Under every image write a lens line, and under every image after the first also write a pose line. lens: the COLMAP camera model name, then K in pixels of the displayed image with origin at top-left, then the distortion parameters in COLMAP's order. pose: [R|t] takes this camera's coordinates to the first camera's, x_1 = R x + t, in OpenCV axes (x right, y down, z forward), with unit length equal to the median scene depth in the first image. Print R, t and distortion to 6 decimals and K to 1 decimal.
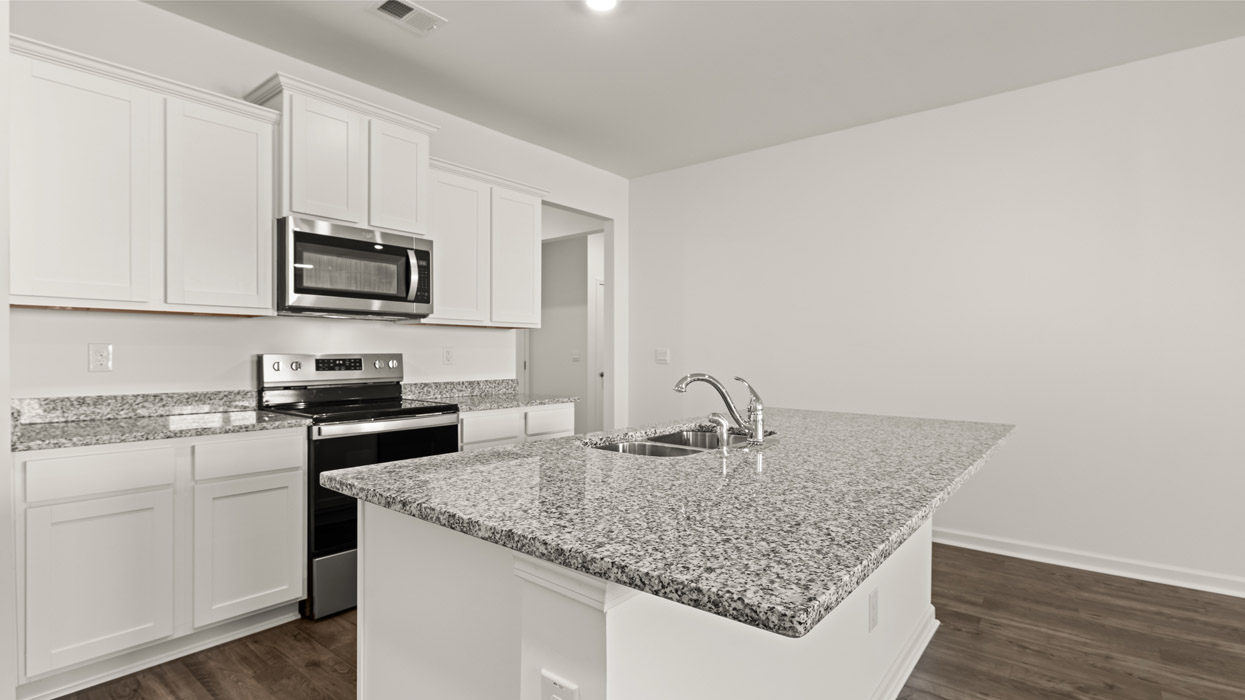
lens RADIAL K [[596.5, 0, 622.5], [0, 596.5, 350.0], [0, 0, 1]] dist [0.000928, 0.000239]
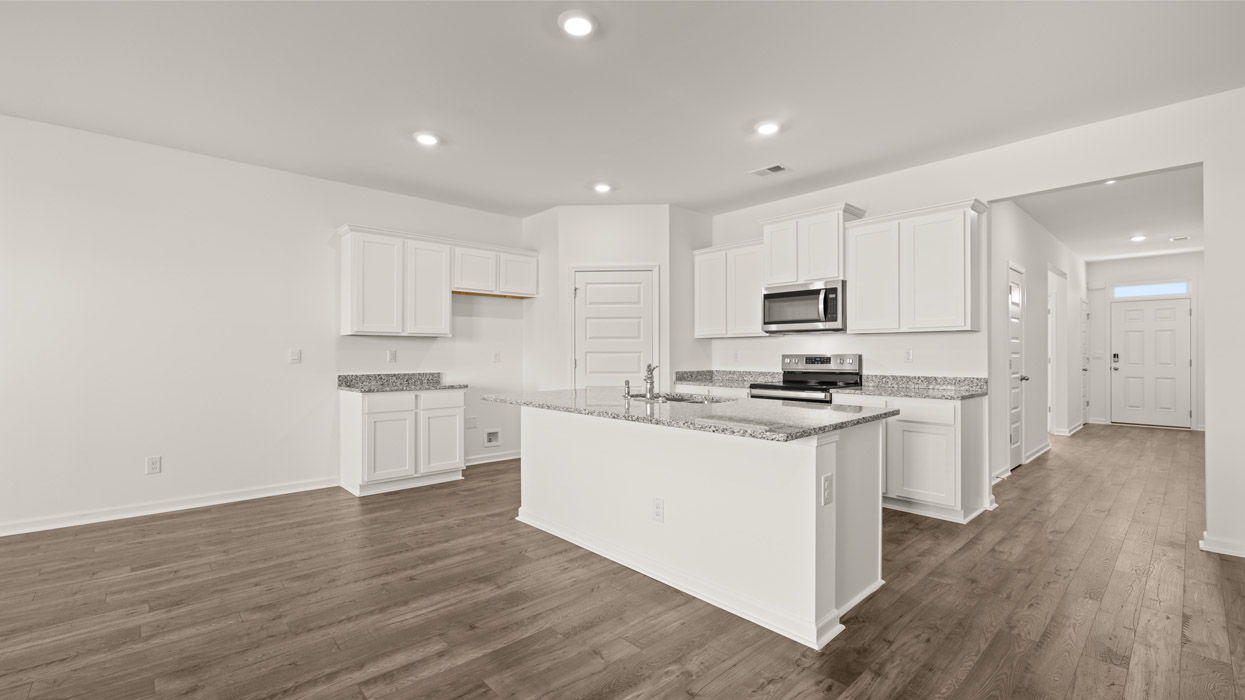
lens RADIAL K [[527.6, 0, 622.5], [0, 527.6, 350.0], [0, 0, 1]] dist [-0.000399, -0.000082]
pose [[-0.151945, -0.008085, -0.988356, 1.134045], [0.007853, 0.999925, -0.009387, 0.003577], [0.988358, -0.009188, -0.151870, 0.685344]]
